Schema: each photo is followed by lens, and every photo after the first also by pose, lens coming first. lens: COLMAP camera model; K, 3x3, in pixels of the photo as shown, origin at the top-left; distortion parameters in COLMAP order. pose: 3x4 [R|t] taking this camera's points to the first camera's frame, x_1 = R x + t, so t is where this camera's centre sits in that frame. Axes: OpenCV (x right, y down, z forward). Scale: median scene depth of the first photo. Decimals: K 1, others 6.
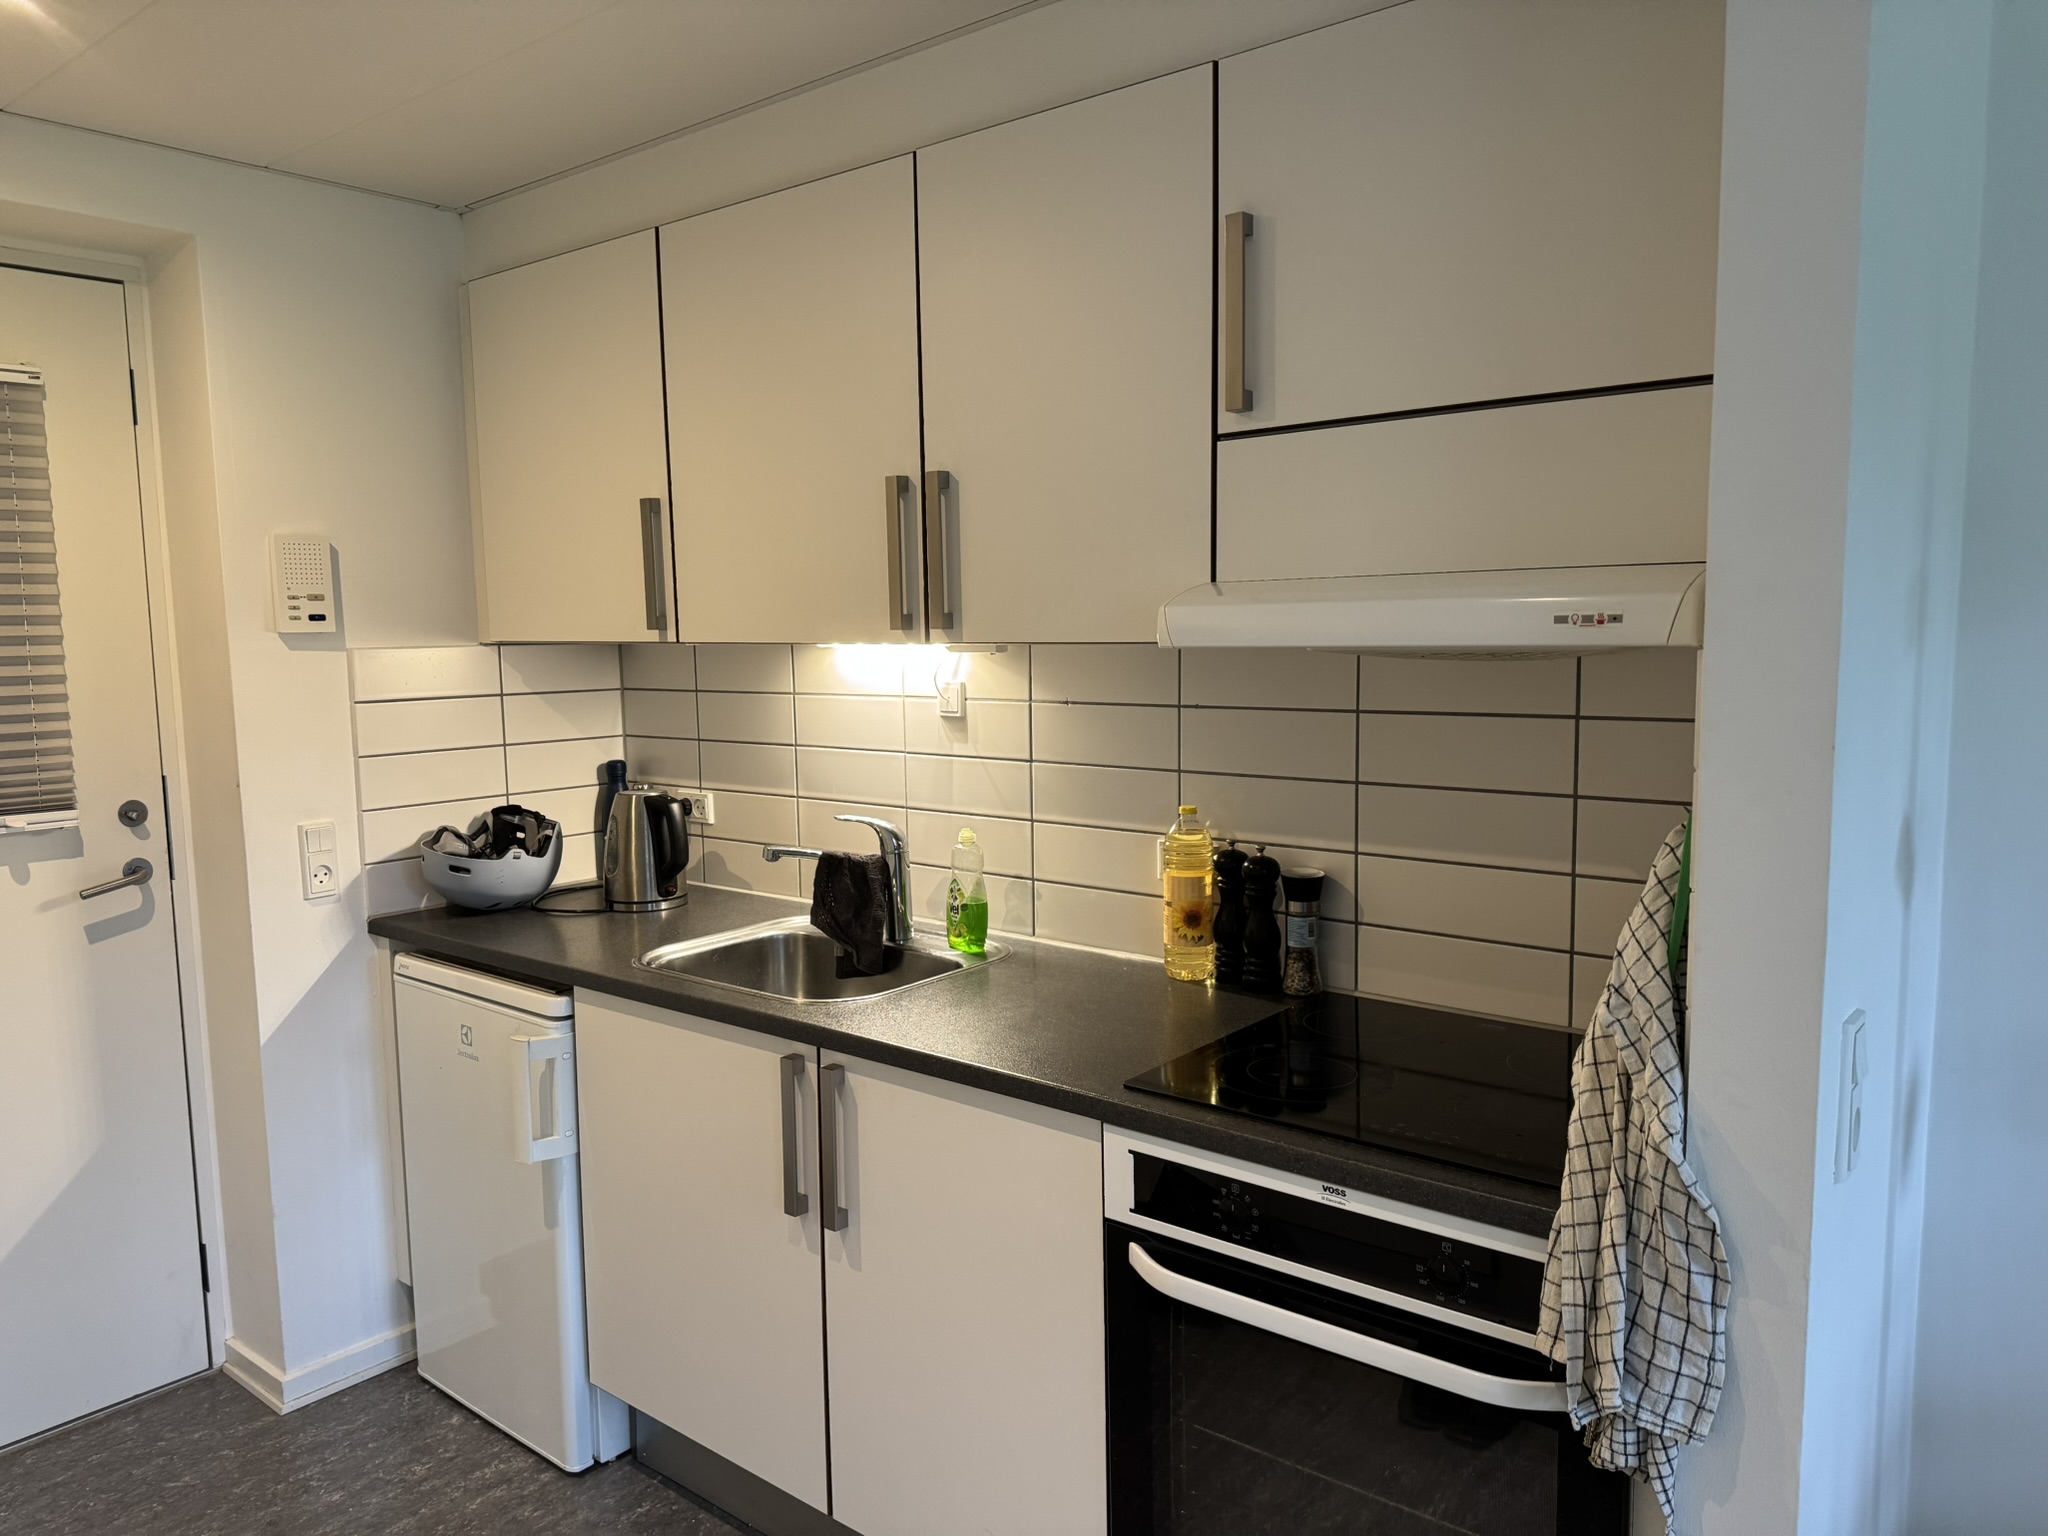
lens RADIAL K [[1442.6, 0, 1018.0], [0, 1442.6, 775.2], [0, 0, 1]] dist [0.095787, -0.120183]
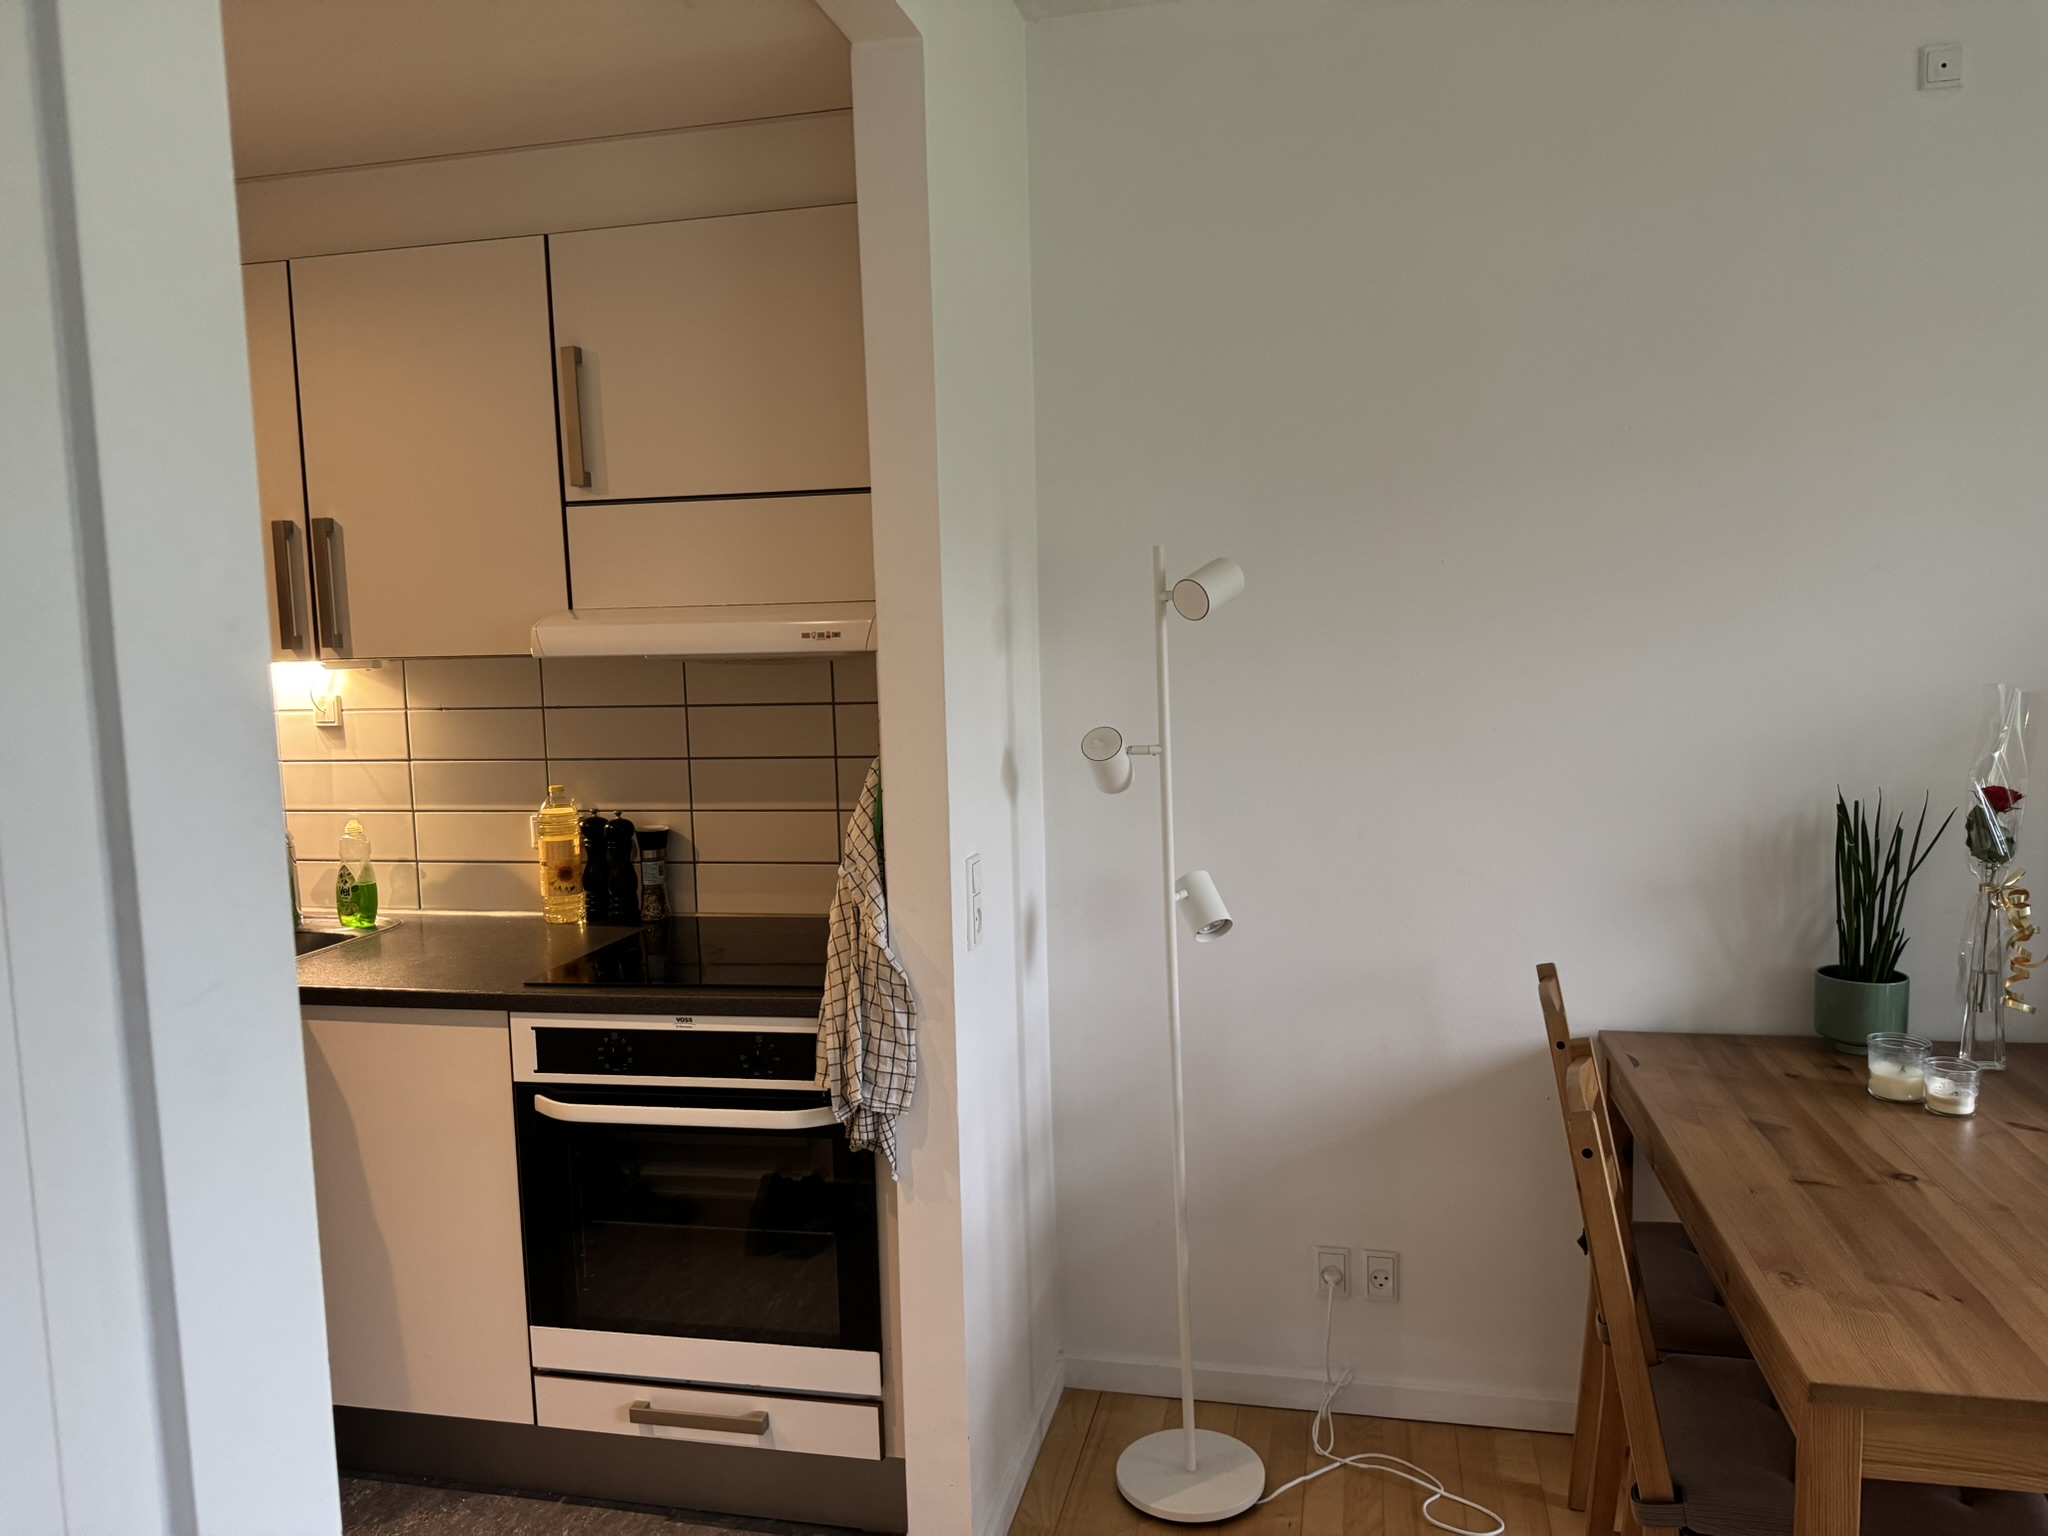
lens RADIAL K [[1464.0, 0, 1078.4], [0, 1464.0, 772.0], [0, 0, 1]] dist [0.073849, -0.088051]
pose [[0.885491, -0.053436, 0.461574, -0.091133], [0.064494, 0.997884, -0.008202, 0.061528], [-0.460159, 0.037032, 0.887064, -0.447028]]
